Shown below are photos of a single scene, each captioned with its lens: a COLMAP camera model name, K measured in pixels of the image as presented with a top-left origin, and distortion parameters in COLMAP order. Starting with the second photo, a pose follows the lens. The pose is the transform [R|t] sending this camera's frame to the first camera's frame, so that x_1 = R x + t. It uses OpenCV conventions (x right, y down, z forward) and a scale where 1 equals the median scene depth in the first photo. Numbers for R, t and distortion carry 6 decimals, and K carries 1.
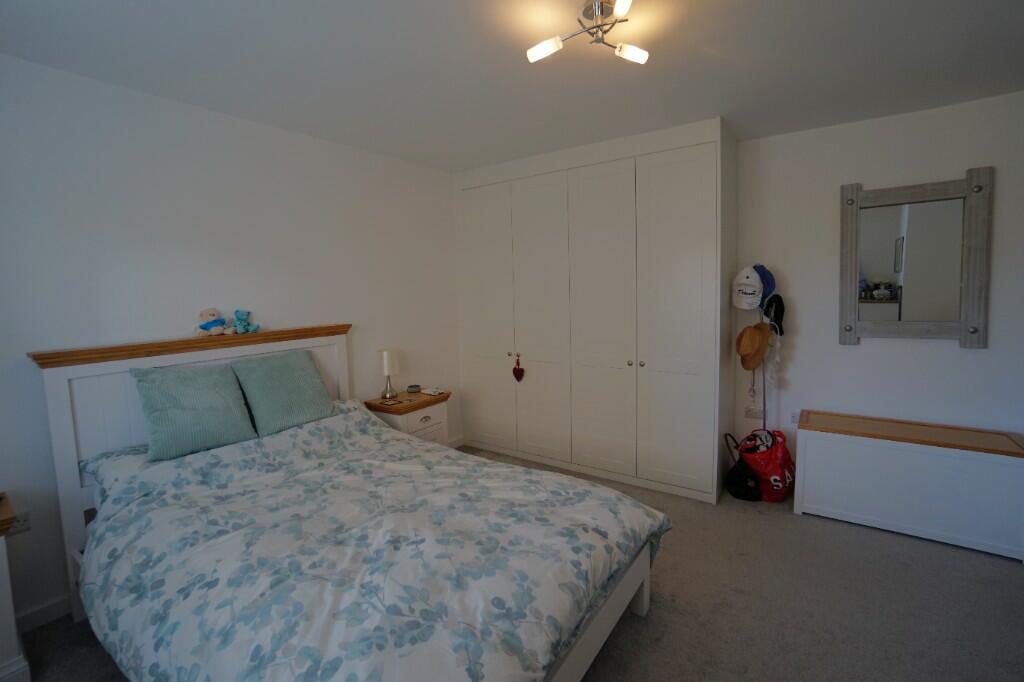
lens RADIAL K [[455.3, 0, 508.4], [0, 455.3, 329.8], [0, 0, 1]] dist [-0.064555, 0.022844]
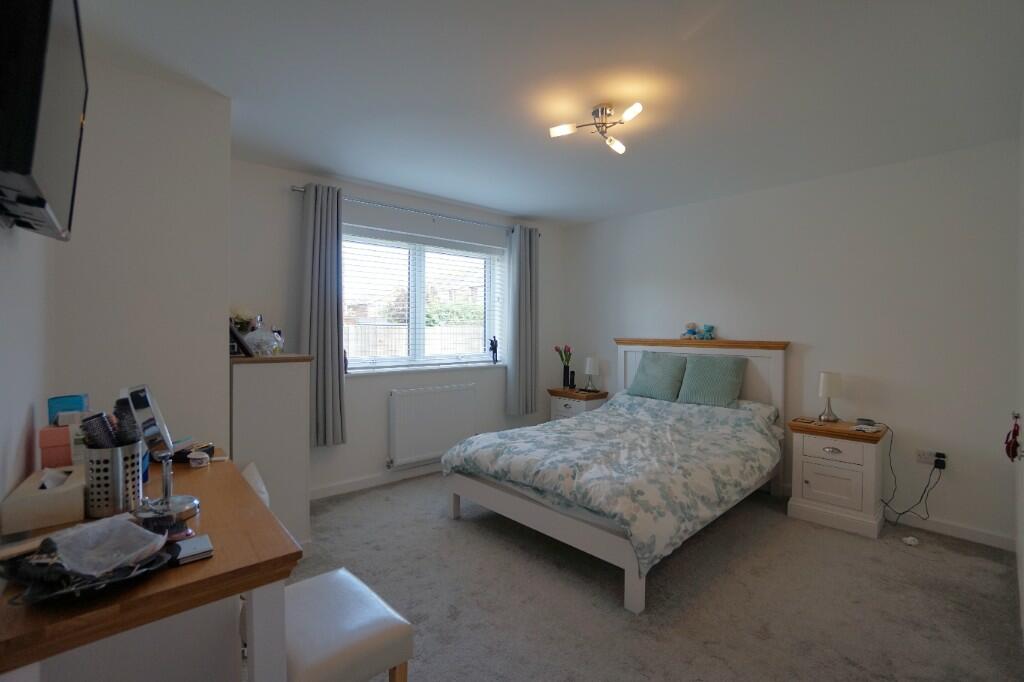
lens RADIAL K [[455.3, 0, 508.4], [0, 455.3, 329.8], [0, 0, 1]] dist [-0.064555, 0.022844]
pose [[-0.227871, 0.021867, -0.973446, 1.063884], [-0.087795, 0.995214, 0.042907, -0.034281], [0.969725, 0.095241, -0.224861, 0.690456]]
